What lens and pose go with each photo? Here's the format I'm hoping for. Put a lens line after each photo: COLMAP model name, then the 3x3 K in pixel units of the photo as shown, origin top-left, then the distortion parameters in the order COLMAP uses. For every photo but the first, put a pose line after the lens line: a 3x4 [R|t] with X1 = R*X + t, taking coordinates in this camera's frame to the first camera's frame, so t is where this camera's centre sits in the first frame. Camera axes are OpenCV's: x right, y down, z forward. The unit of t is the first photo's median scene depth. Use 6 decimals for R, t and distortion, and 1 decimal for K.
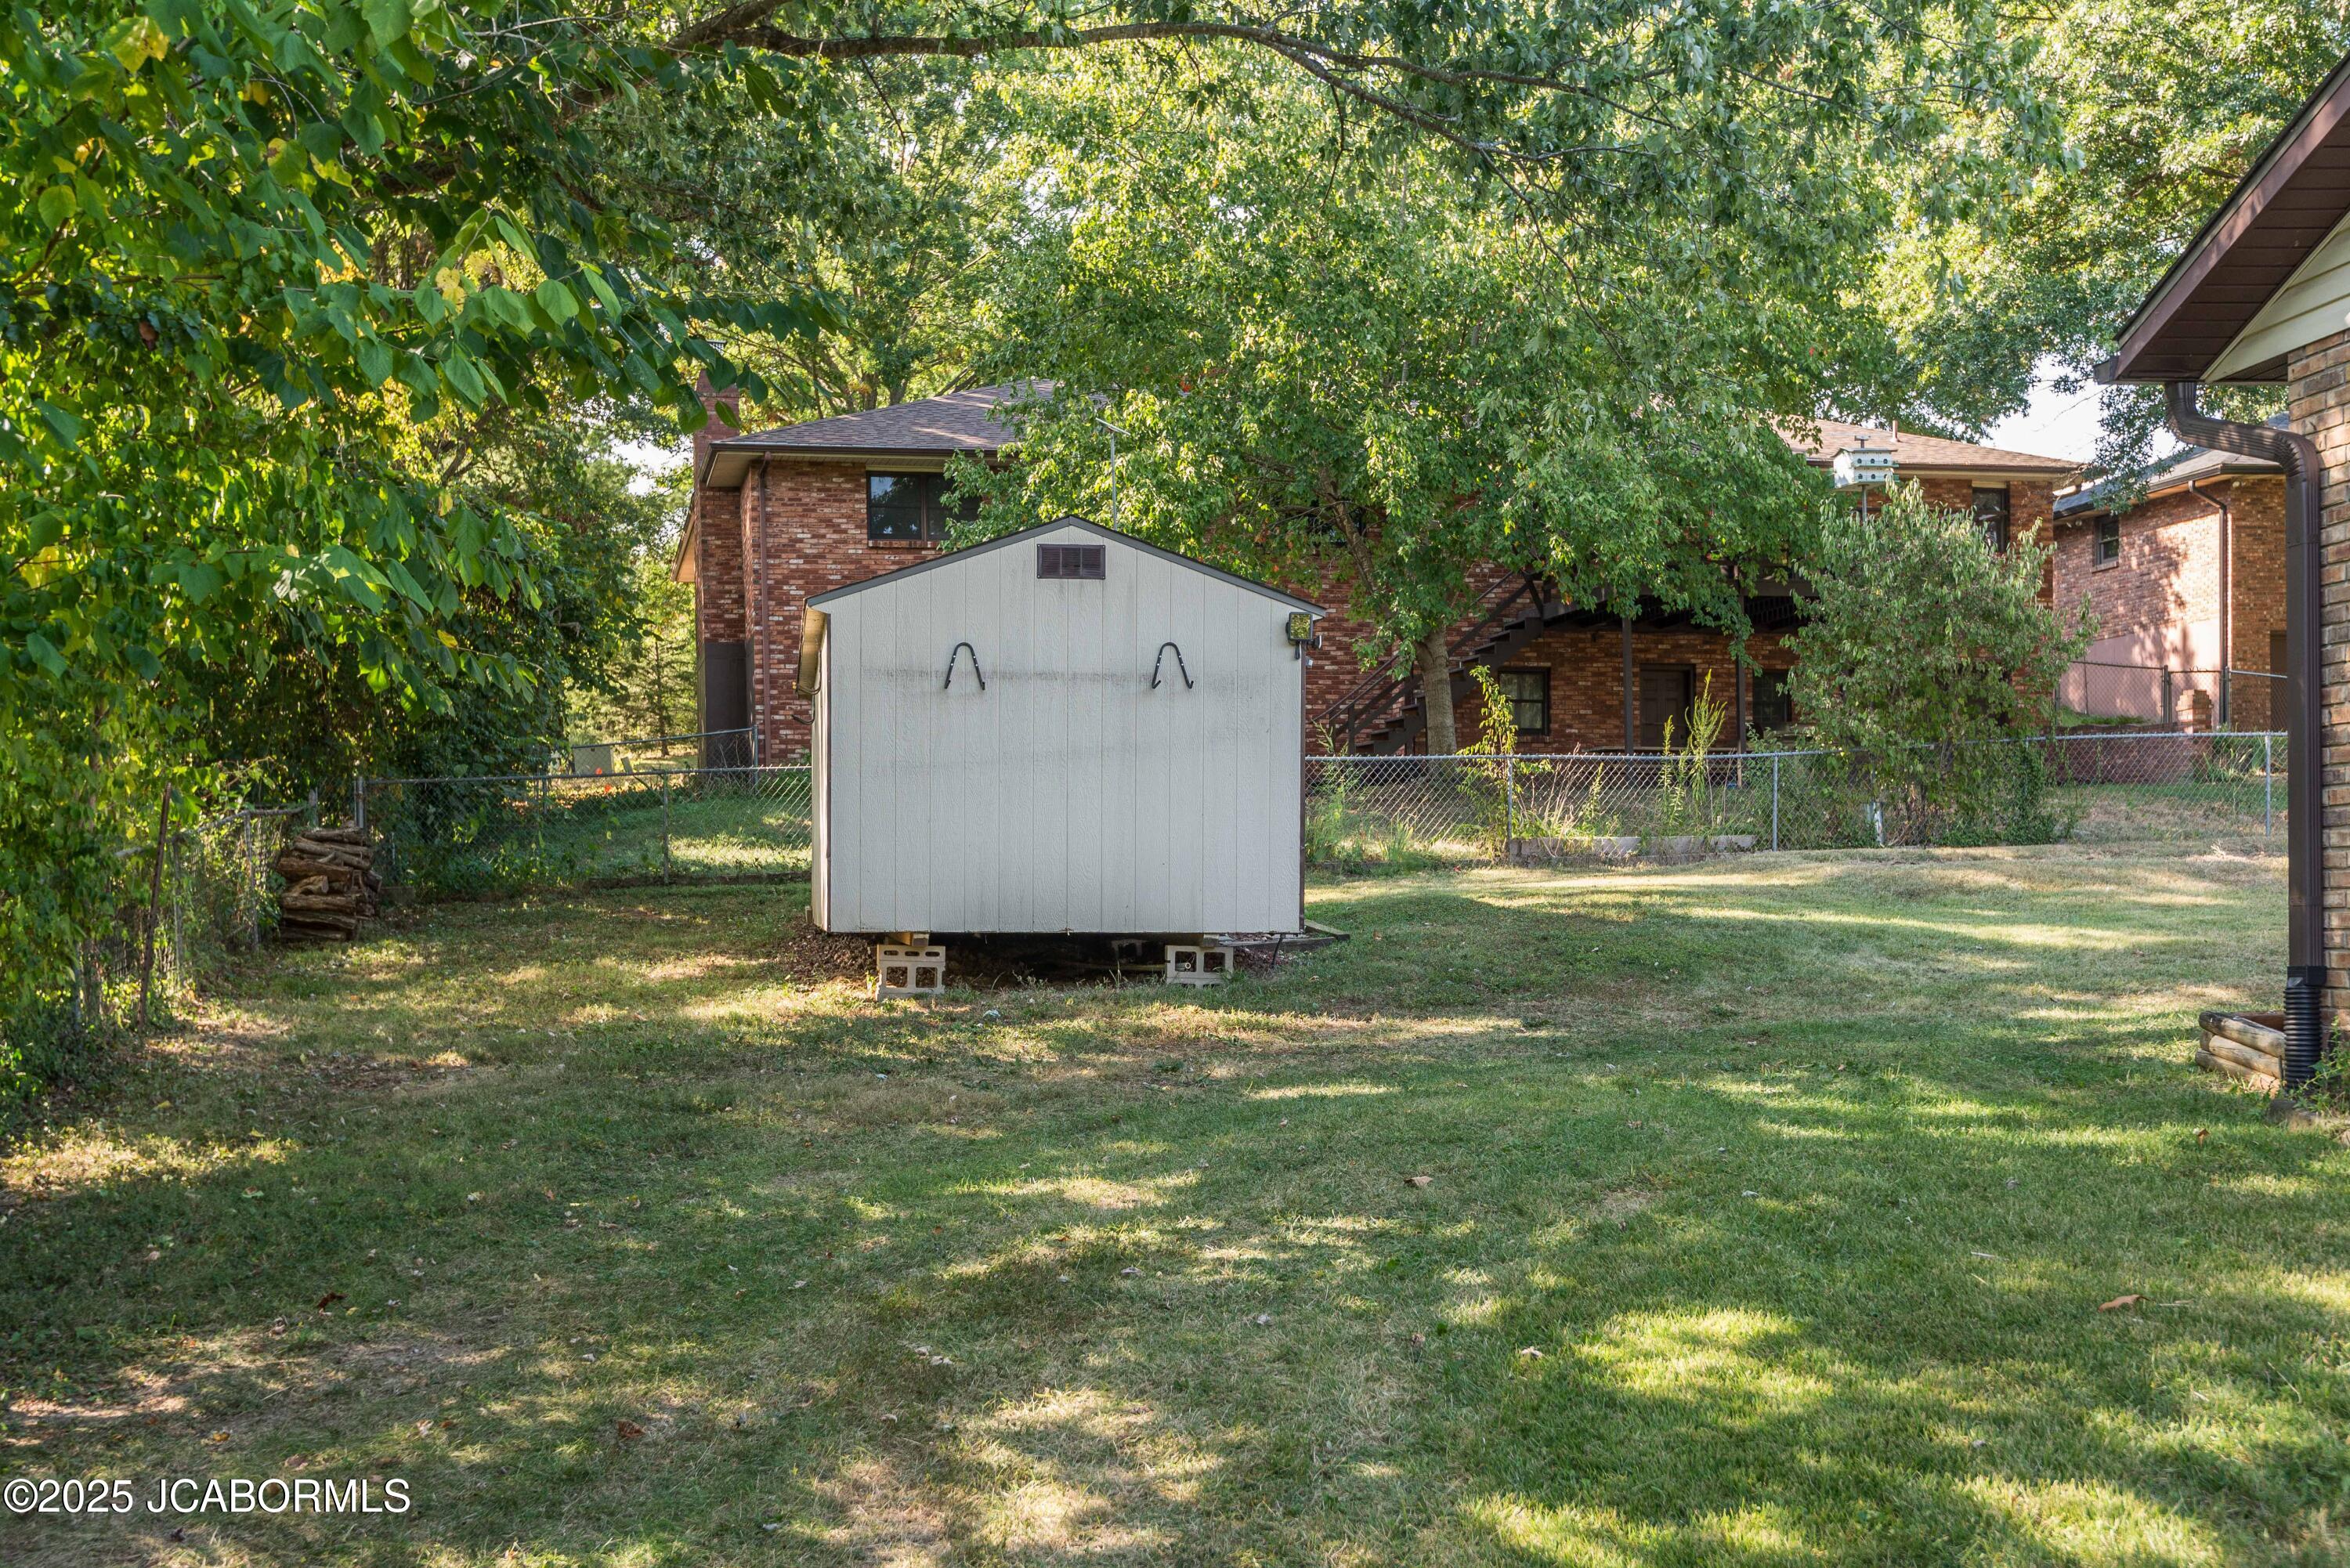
lens RADIAL K [[2346.8, 0, 1156.7], [0, 2346.8, 794.8], [0, 0, 1]] dist [0.013273, 0.000000]
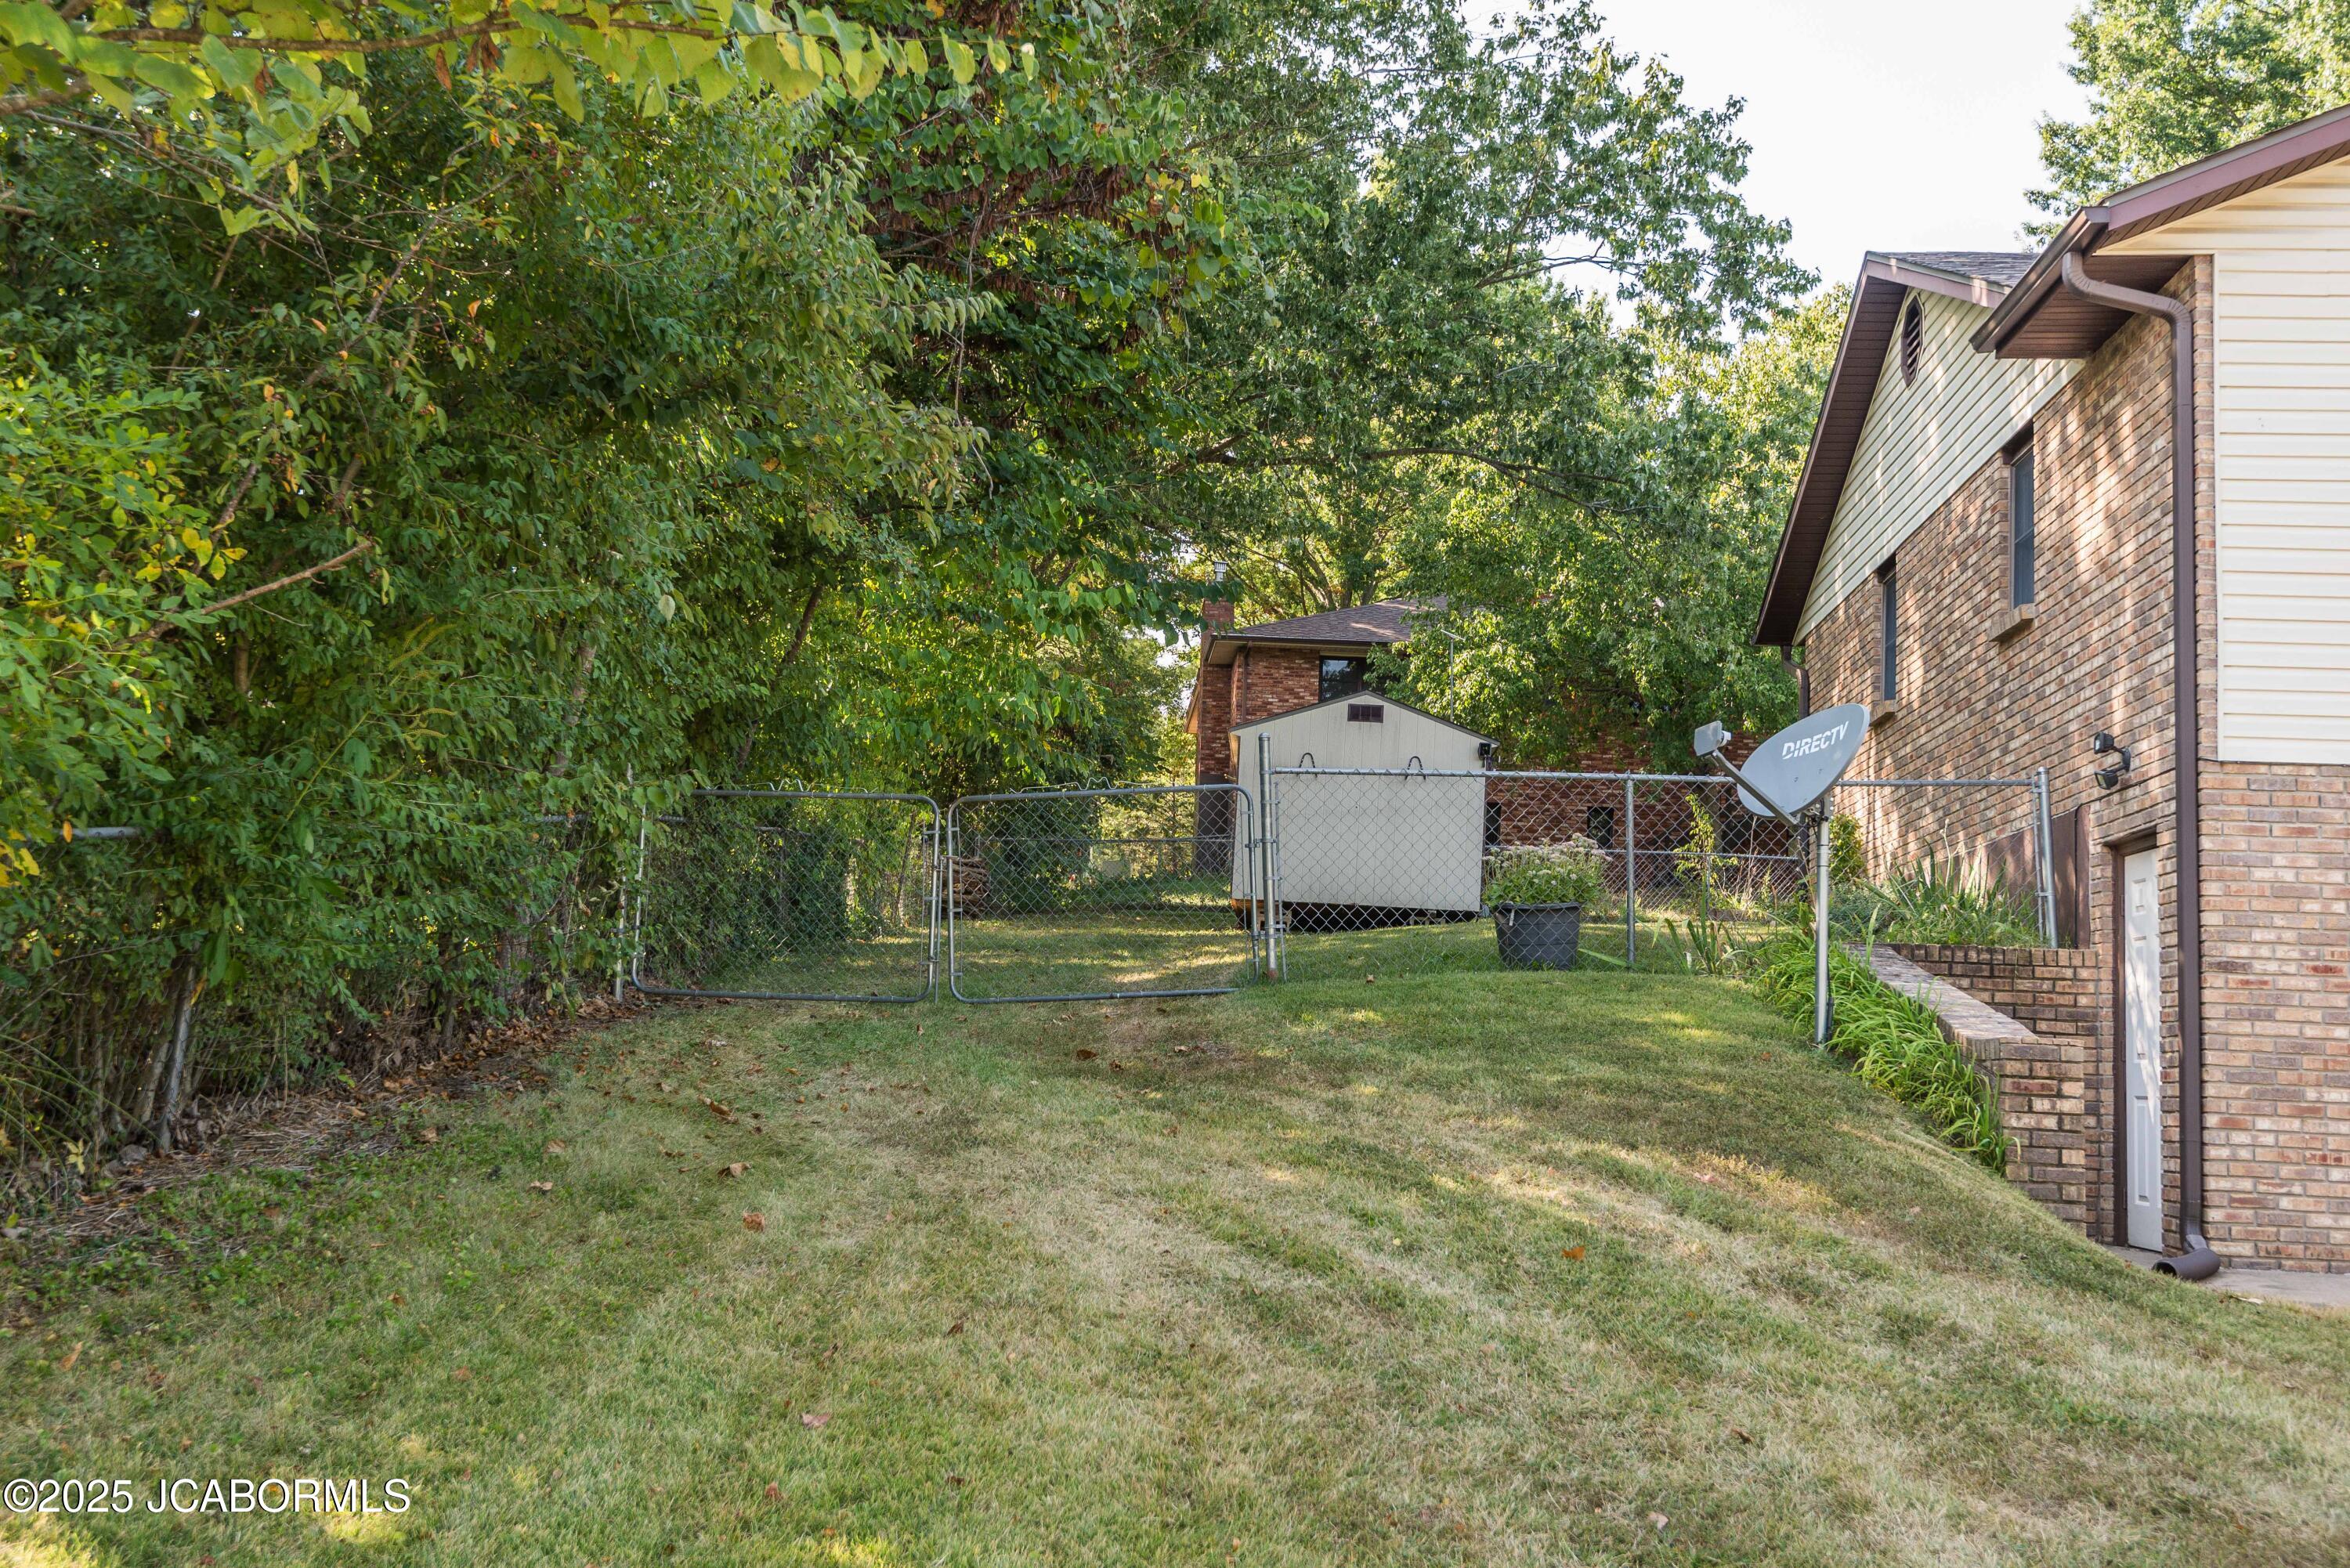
lens RADIAL K [[2346.8, 0, 1172.0], [0, 2346.8, 780.3], [0, 0, 1]] dist [0.013273, 0.000000]
pose [[0.976822, 0.030765, -0.211830, 0.100554], [-0.047327, 0.996167, -0.073560, 0.048833], [0.208755, 0.081881, 0.974534, -0.424720]]
